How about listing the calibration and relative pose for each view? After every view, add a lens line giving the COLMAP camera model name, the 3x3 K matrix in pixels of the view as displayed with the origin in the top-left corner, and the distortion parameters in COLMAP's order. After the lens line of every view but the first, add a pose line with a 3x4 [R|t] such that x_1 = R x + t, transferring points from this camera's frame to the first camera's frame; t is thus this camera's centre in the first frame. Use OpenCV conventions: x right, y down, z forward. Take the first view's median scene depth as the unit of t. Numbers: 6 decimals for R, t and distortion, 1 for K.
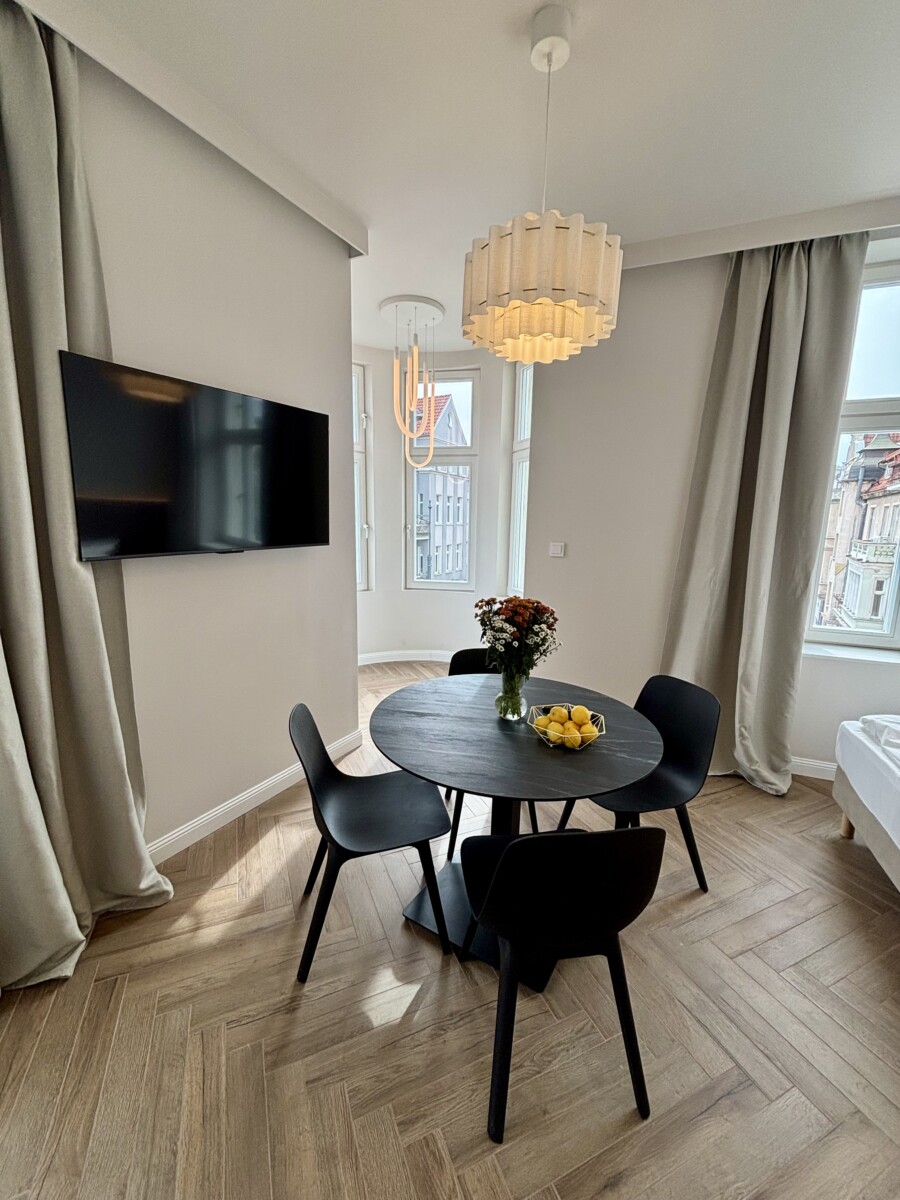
lens RADIAL K [[485.1, 0, 450.3], [0, 485.1, 600.7], [0, 0, 1]] dist [0.000244, 0.000086]
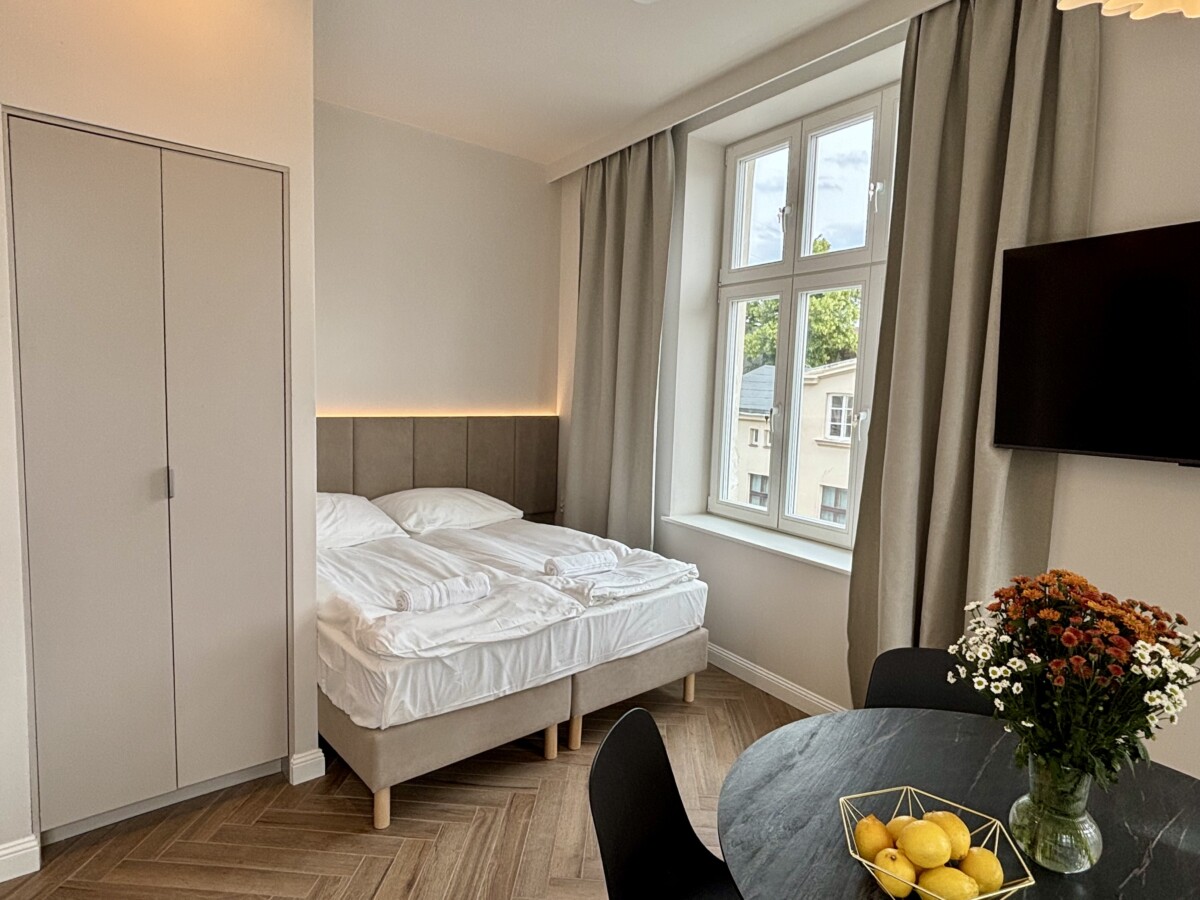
lens RADIAL K [[689.7, 0, 605.7], [0, 689.7, 453.8], [0, 0, 1]] dist [0.049199, -0.065281]
pose [[-0.446451, 0.057362, -0.892968, 0.740545], [-0.192139, 0.968520, 0.158278, -0.115788], [0.873936, 0.242238, -0.421375, 0.731482]]
